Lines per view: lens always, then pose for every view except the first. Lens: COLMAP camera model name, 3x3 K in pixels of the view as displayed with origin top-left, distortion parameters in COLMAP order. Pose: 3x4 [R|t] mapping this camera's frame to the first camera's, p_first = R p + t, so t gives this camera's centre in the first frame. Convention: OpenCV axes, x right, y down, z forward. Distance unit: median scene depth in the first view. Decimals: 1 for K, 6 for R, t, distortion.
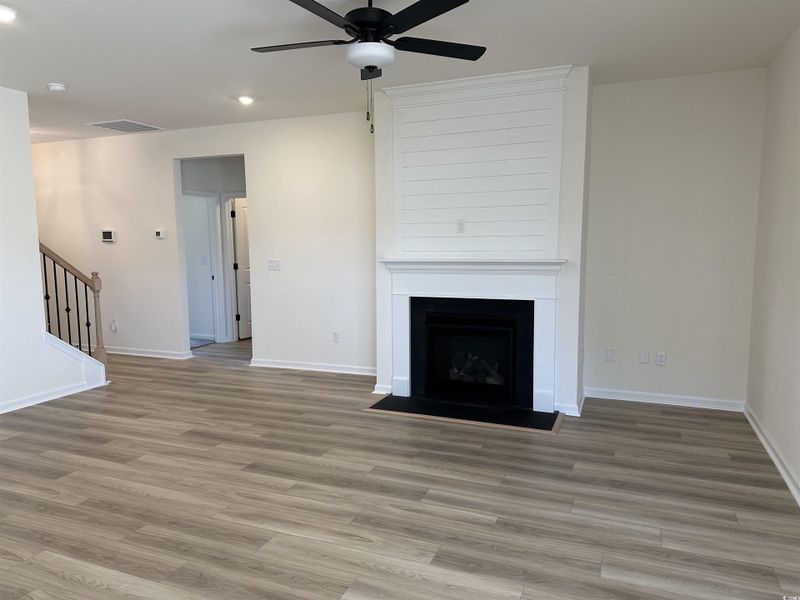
lens RADIAL K [[546.3, 0, 402.1], [0, 546.3, 305.1], [0, 0, 1]] dist [0.010971, -0.019277]
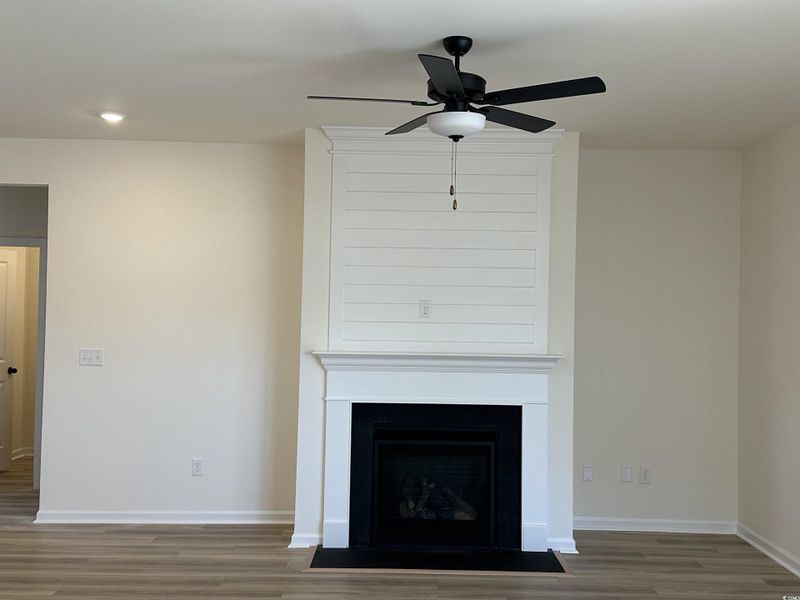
lens RADIAL K [[872.8, 0, 391.7], [0, 872.8, 271.2], [0, 0, 1]] dist [0.016258, 0.000000]
pose [[0.928846, 0.037683, 0.368543, -0.391411], [0.021959, 0.987464, -0.156309, -0.007019], [-0.369814, 0.153280, 0.916375, -0.114667]]
